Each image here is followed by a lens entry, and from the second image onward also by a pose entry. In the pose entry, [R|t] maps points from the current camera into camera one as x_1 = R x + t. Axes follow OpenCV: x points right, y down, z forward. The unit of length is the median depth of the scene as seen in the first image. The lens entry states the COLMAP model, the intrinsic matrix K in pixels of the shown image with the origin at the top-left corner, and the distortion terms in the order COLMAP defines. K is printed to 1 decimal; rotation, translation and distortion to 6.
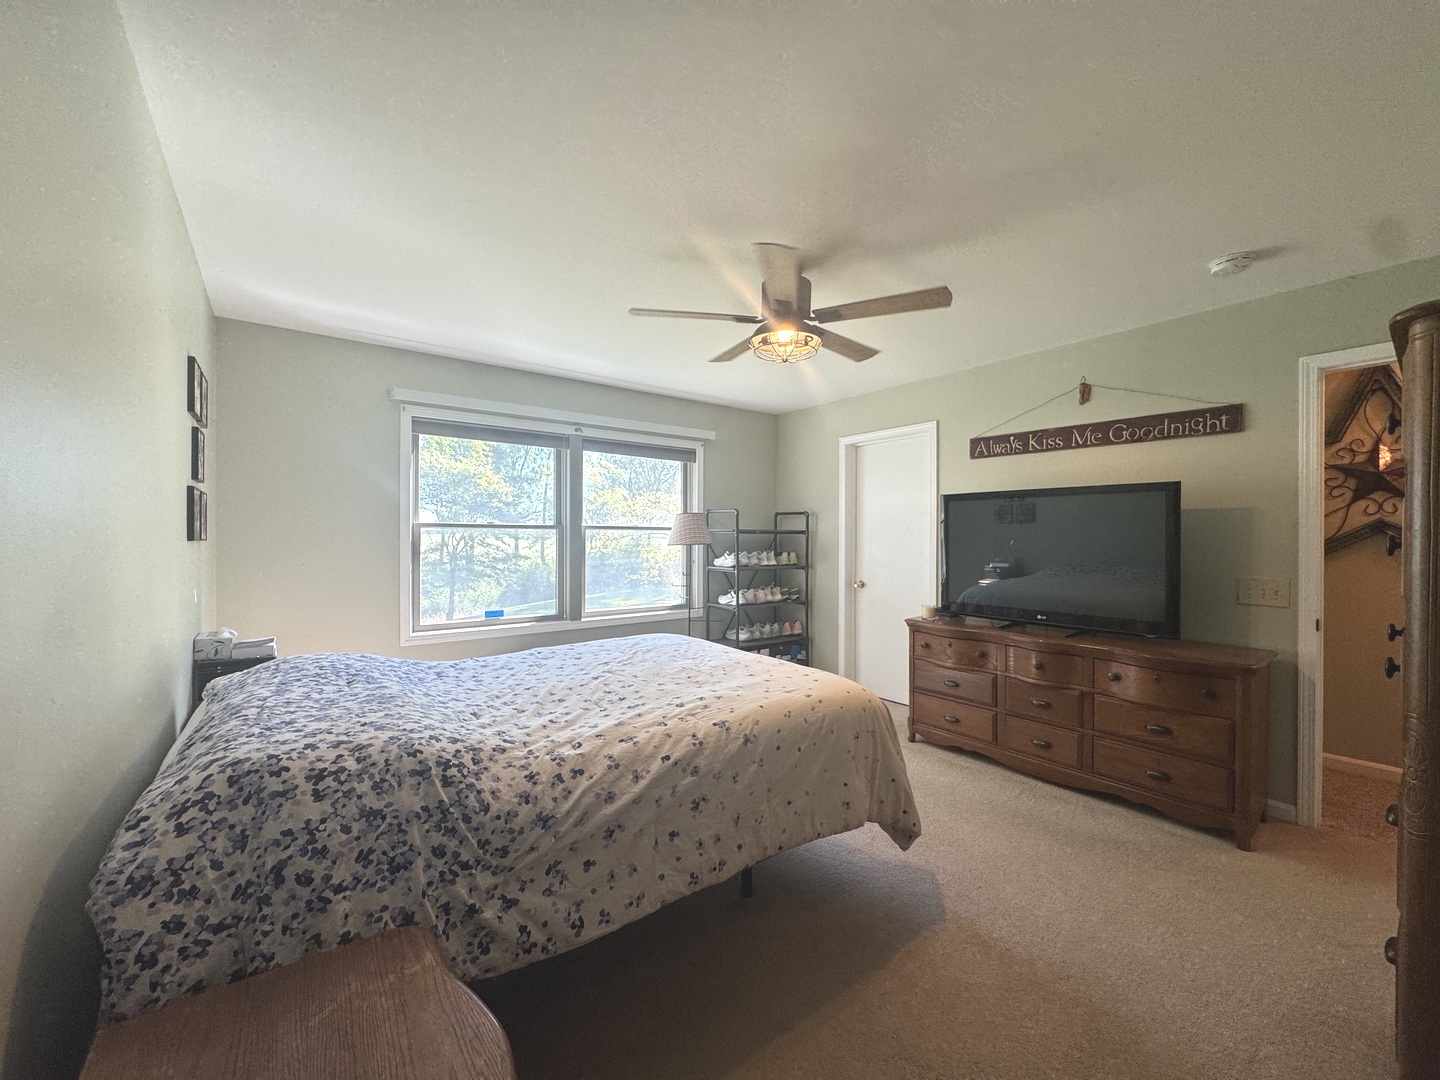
lens RADIAL K [[575.8, 0, 720.0], [0, 575.8, 540.0], [0, 0, 1]] dist [-0.003229, -0.000569]
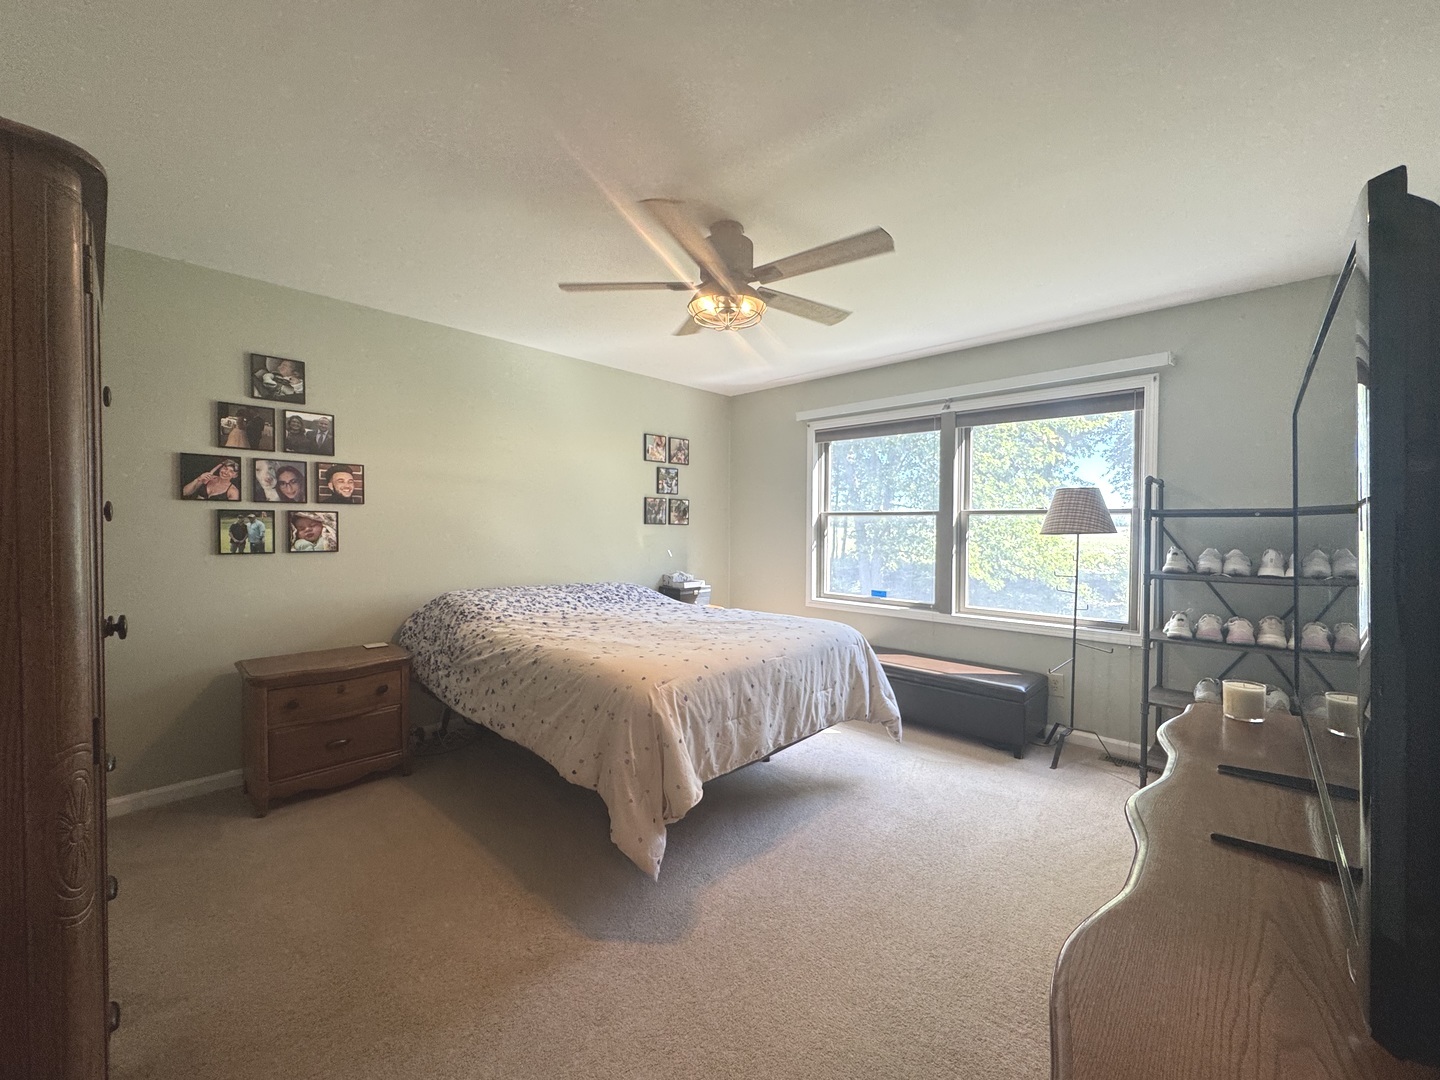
lens RADIAL K [[575.8, 0, 720.0], [0, 575.8, 540.0], [0, 0, 1]] dist [-0.003229, -0.000569]
pose [[0.157486, 0.020064, -0.987317, 0.604835], [-0.010585, 0.999770, 0.018628, 0.008215], [0.987464, 0.007518, 0.157662, 0.493671]]
